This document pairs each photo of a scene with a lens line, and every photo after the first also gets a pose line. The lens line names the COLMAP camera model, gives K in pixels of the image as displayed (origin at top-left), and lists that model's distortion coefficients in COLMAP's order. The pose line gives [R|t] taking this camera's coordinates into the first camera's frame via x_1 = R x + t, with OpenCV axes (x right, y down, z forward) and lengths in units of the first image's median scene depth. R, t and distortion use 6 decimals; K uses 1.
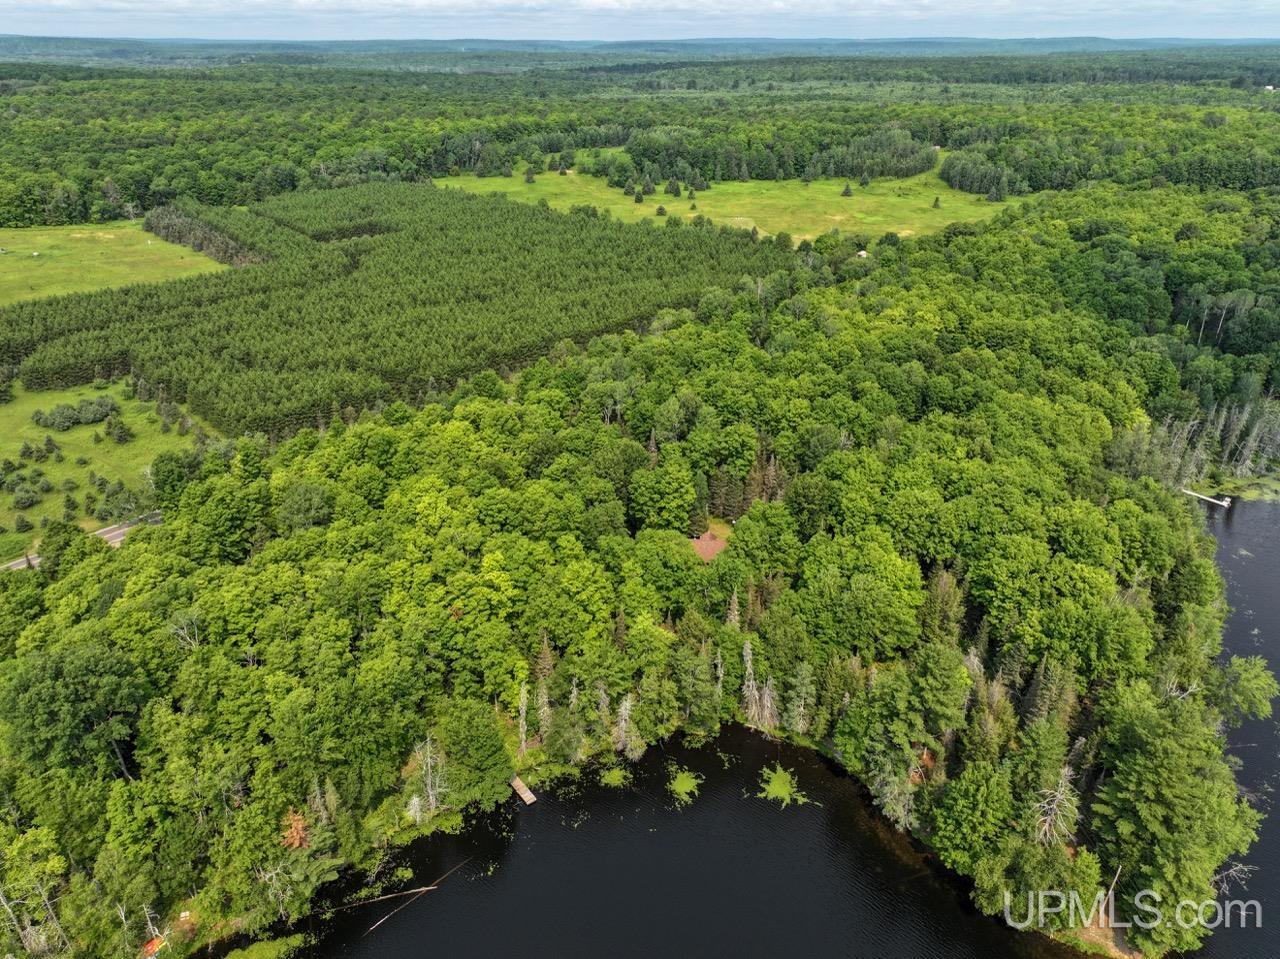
lens RADIAL K [[904.8, 0, 635.9], [0, 904.8, 475.5], [0, 0, 1]] dist [-0.006990, 0.027195]
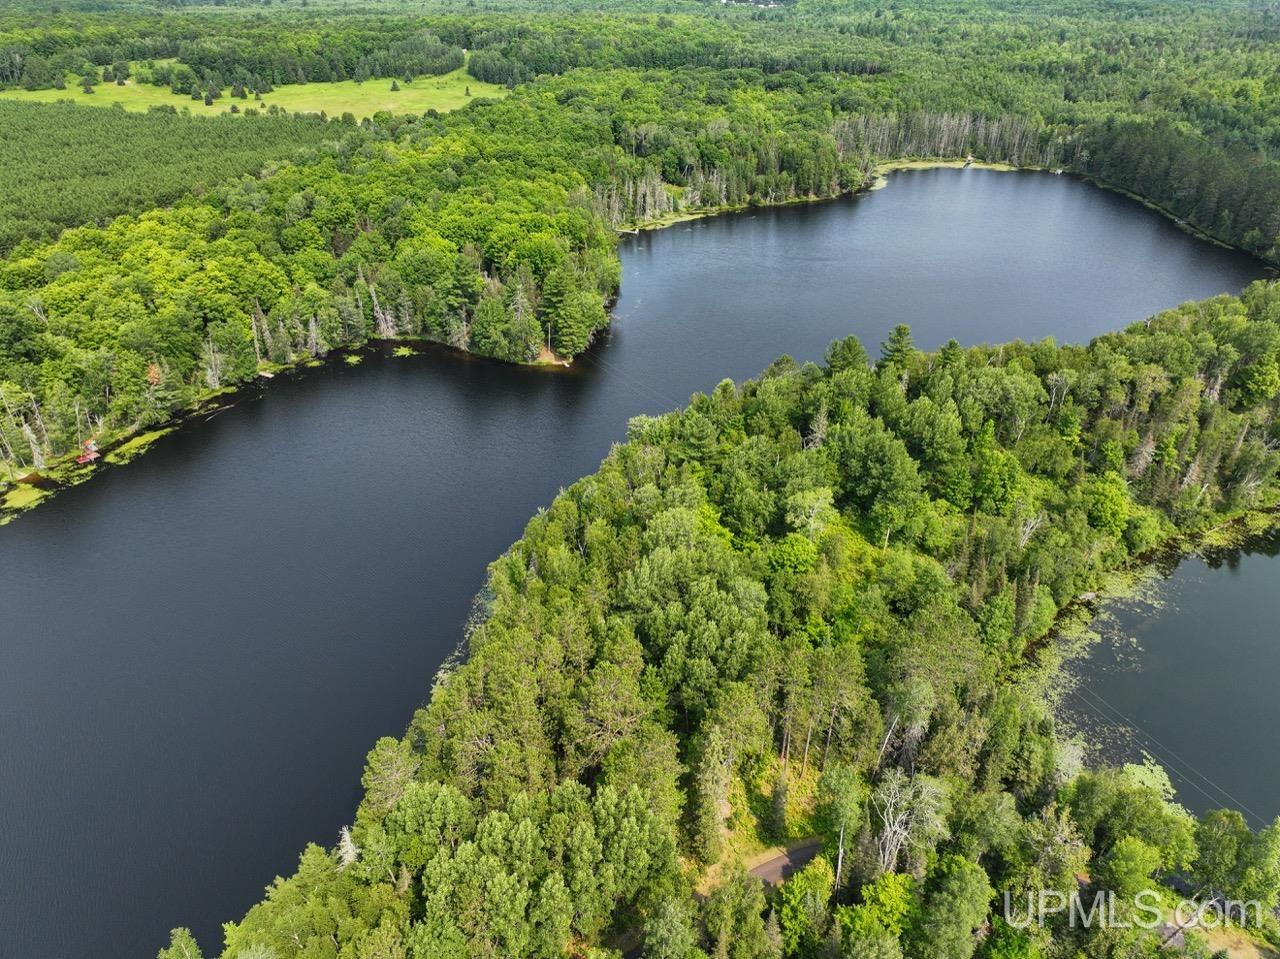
lens RADIAL K [[904.8, 0, 635.9], [0, 904.8, 475.5], [0, 0, 1]] dist [-0.006990, 0.027195]
pose [[0.899404, -0.213363, 0.381508, -0.107478], [0.185266, 0.976580, 0.109401, 0.271189], [-0.395915, -0.027715, 0.917869, -0.561019]]
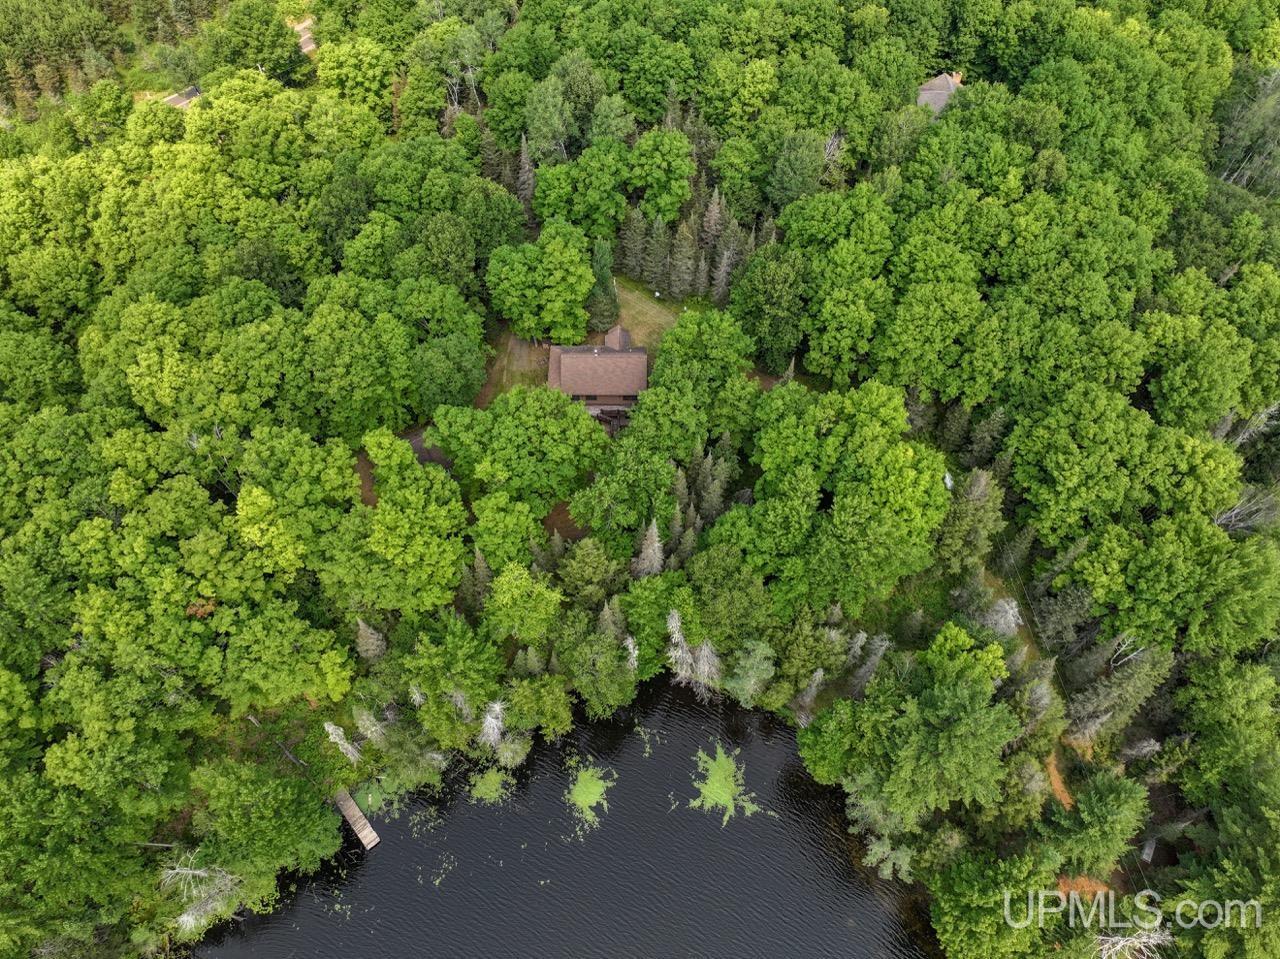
lens RADIAL K [[918.6, 0, 640.0], [0, 918.6, 479.5], [0, 0, 1]] dist [0.006323, 0.005839]
pose [[0.996659, -0.067757, 0.045596, 0.043778], [0.035466, 0.861980, 0.505700, -0.134306], [-0.073568, -0.502393, 0.861504, 0.277228]]
